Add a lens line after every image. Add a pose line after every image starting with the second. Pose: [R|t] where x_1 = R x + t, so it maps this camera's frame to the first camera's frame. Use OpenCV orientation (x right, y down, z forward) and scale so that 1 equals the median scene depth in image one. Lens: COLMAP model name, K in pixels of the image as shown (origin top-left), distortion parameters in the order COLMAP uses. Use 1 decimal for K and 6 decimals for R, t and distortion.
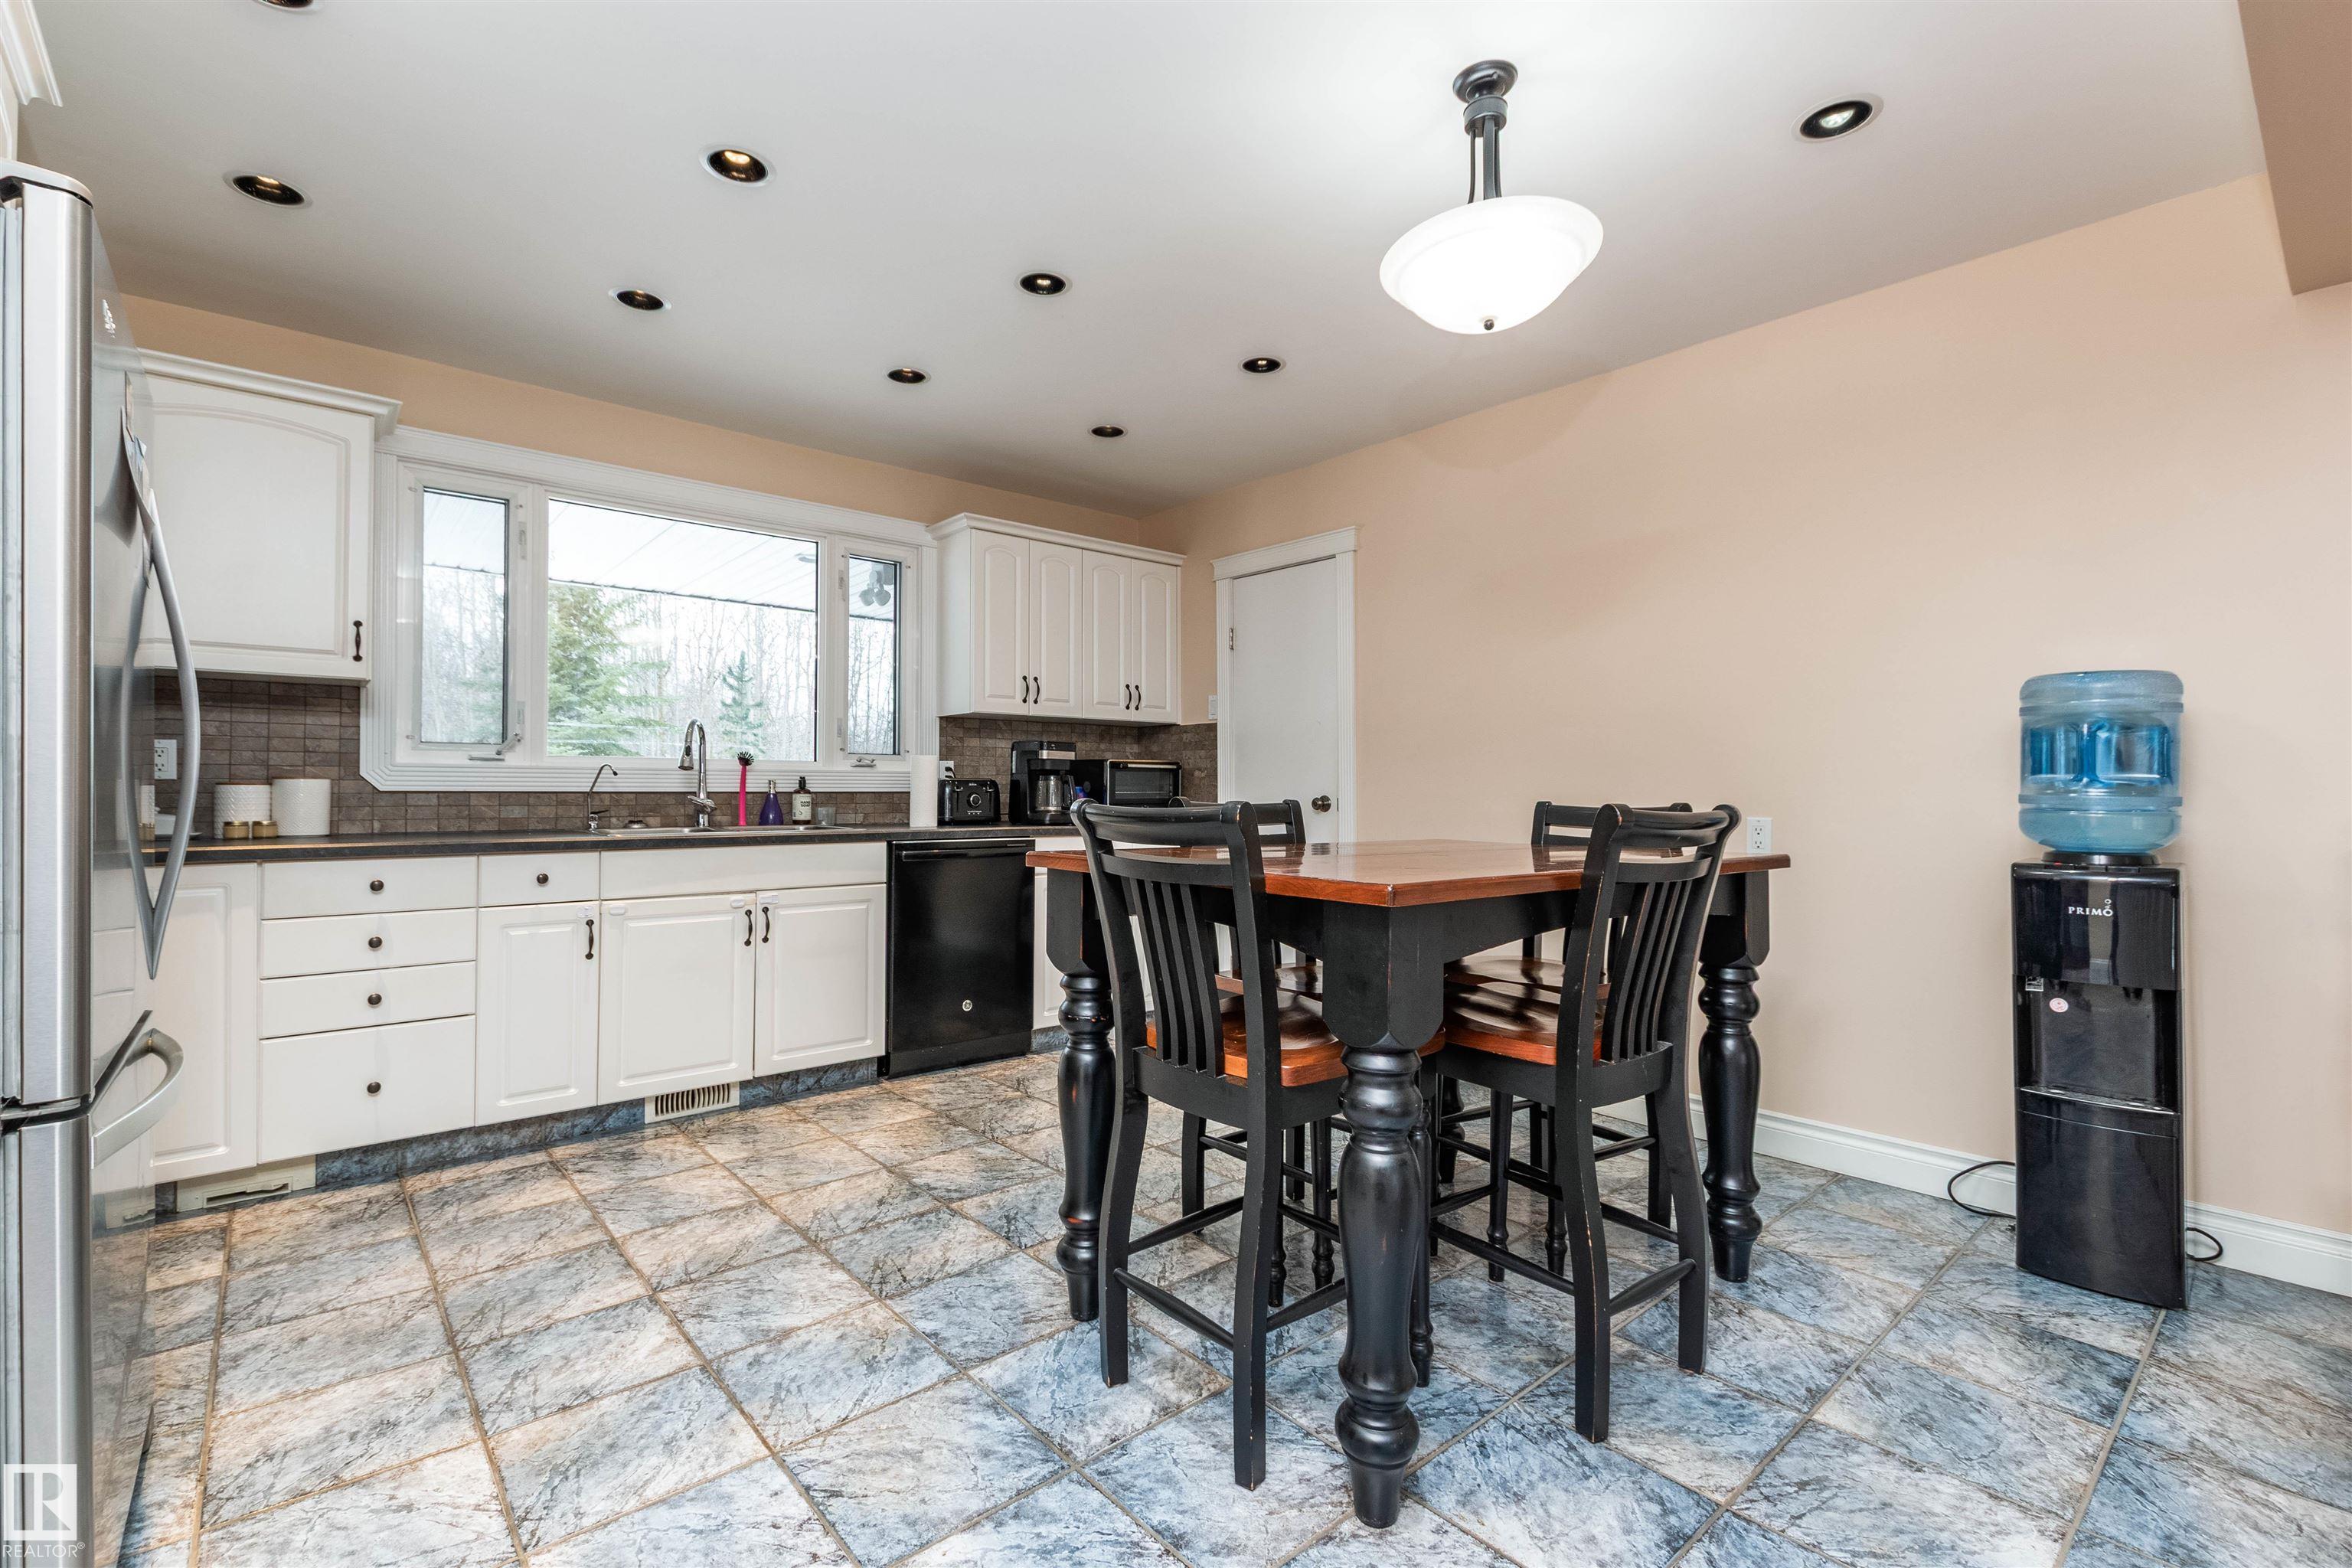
lens RADIAL K [[1054.9, 0, 1182.5], [0, 1054.9, 789.1], [0, 0, 1]] dist [0.005669, 0.000172]
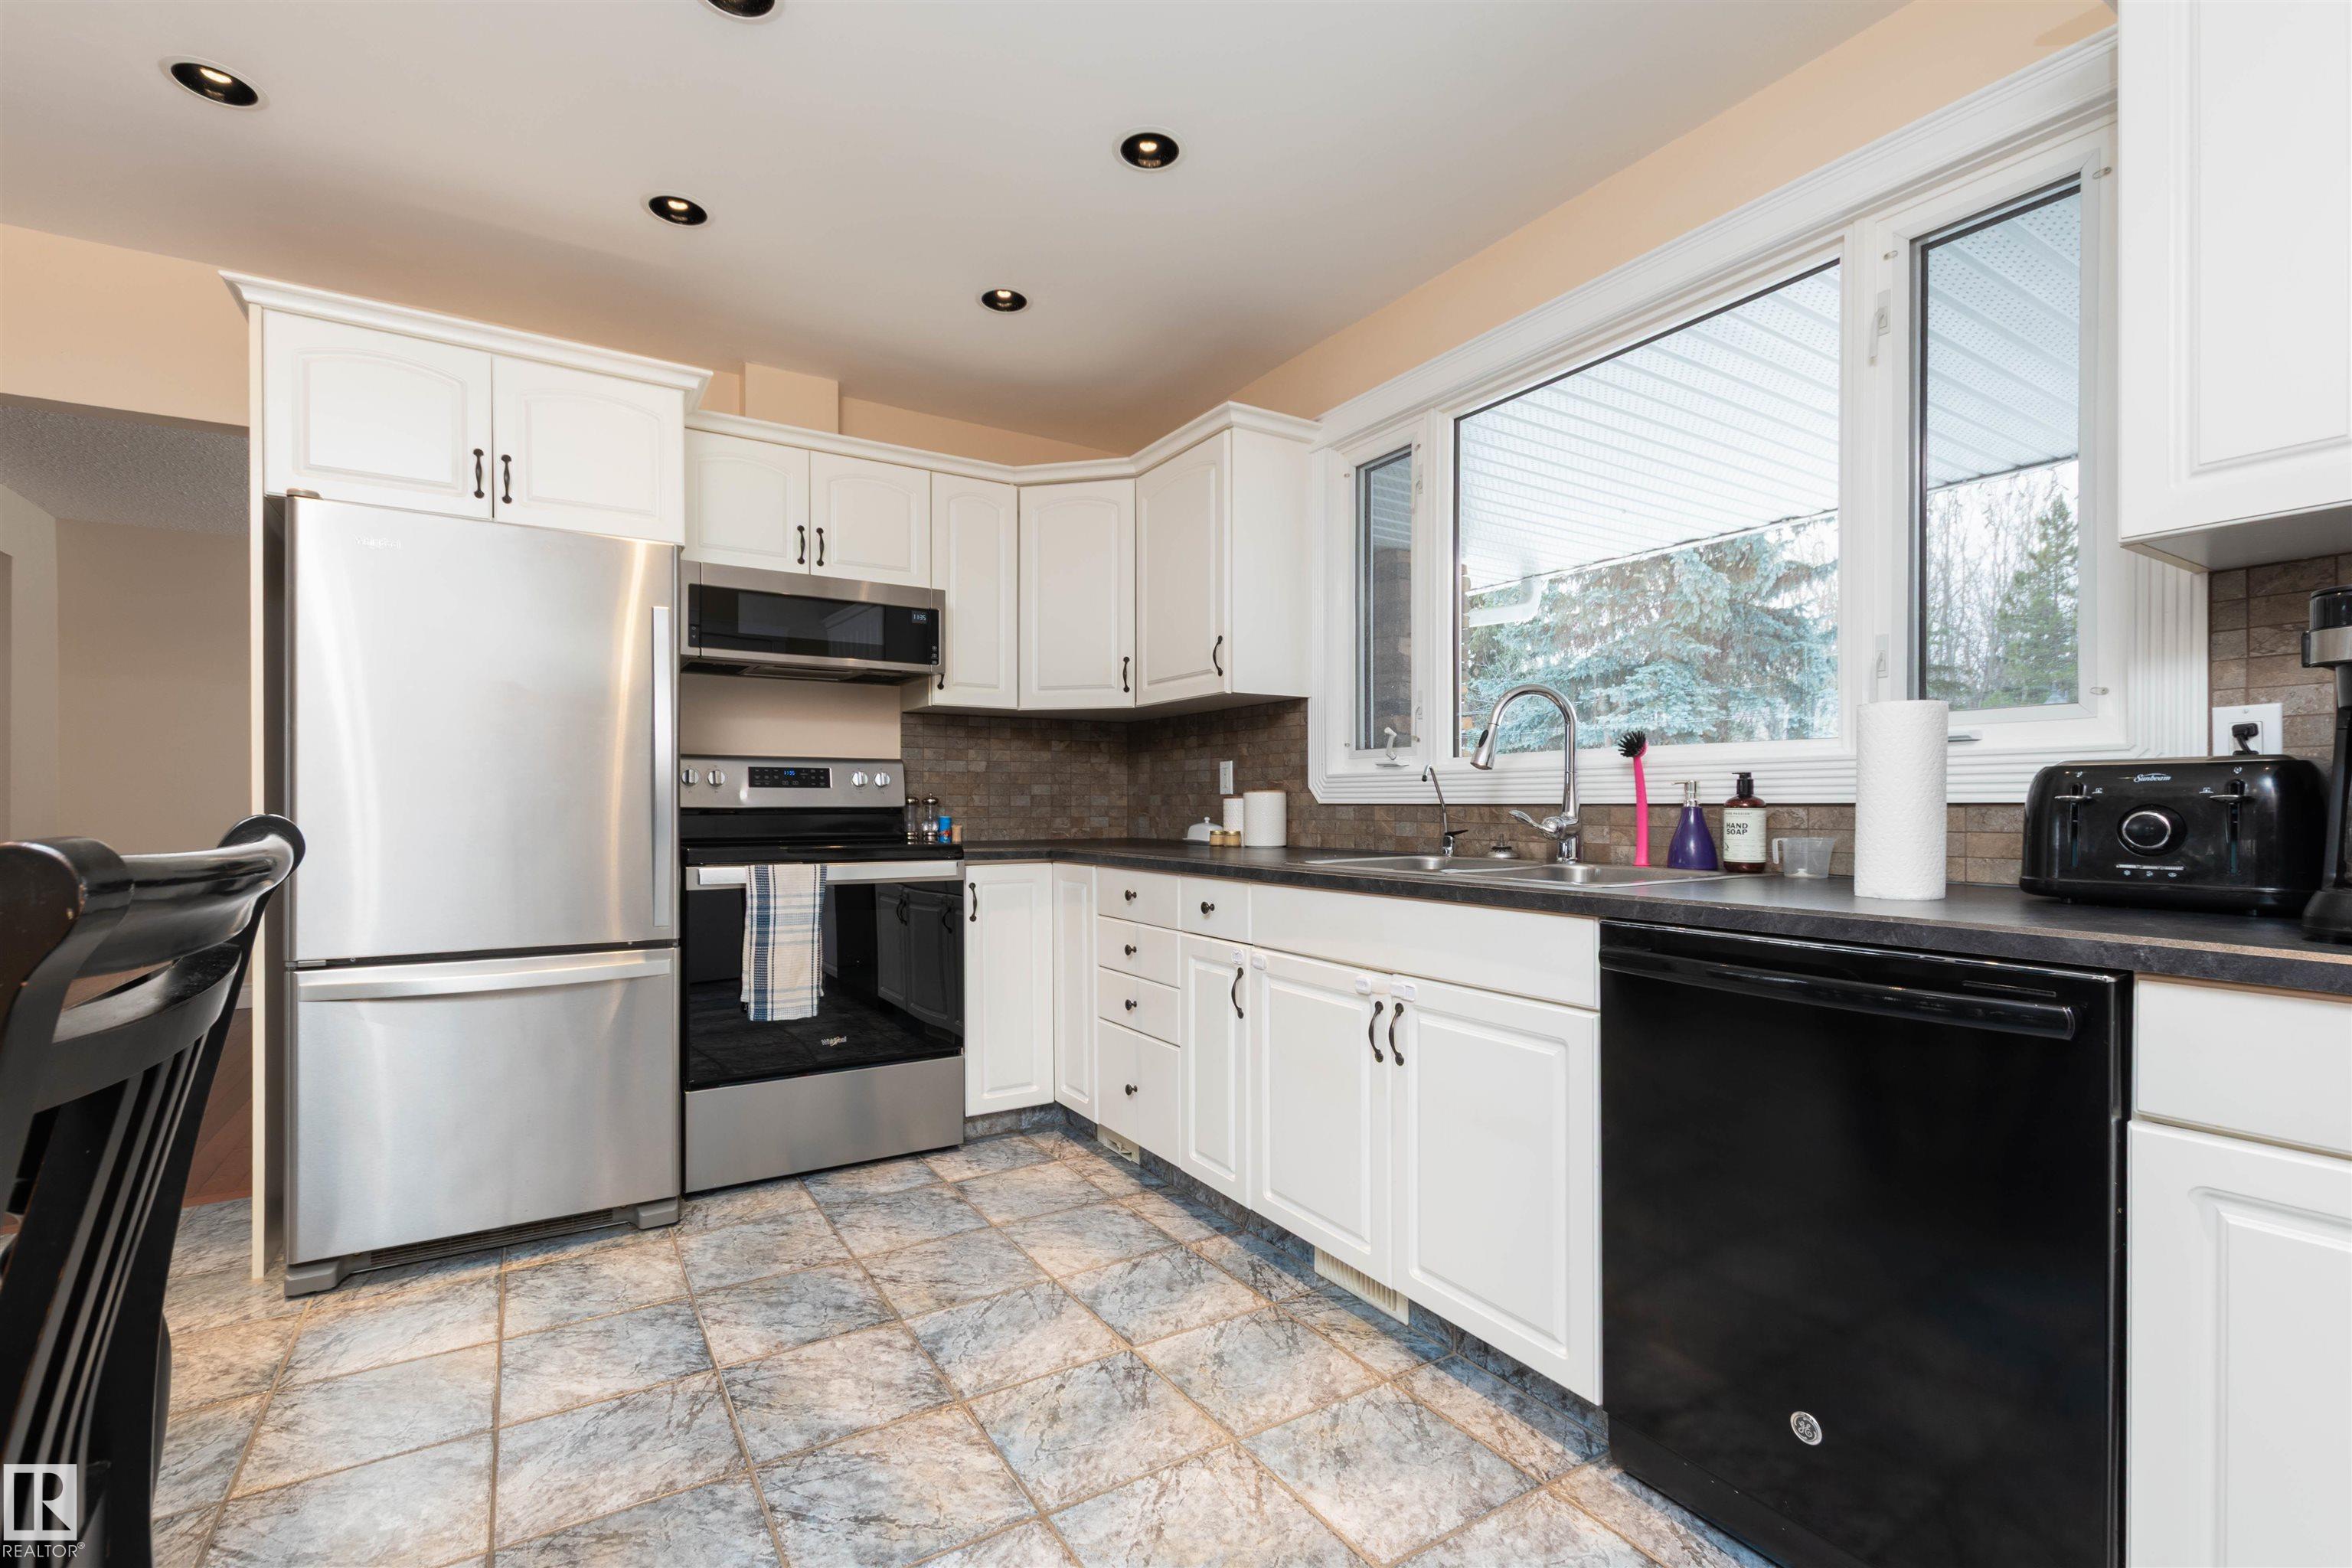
lens RADIAL K [[1054.9, 0, 1209.2], [0, 1054.9, 804.0], [0, 0, 1]] dist [0.005669, 0.000172]
pose [[-0.174786, -0.001931, -0.984605, 0.224901], [0.003746, 0.999990, -0.002626, 0.004134], [0.984599, -0.004147, -0.174777, 1.159264]]
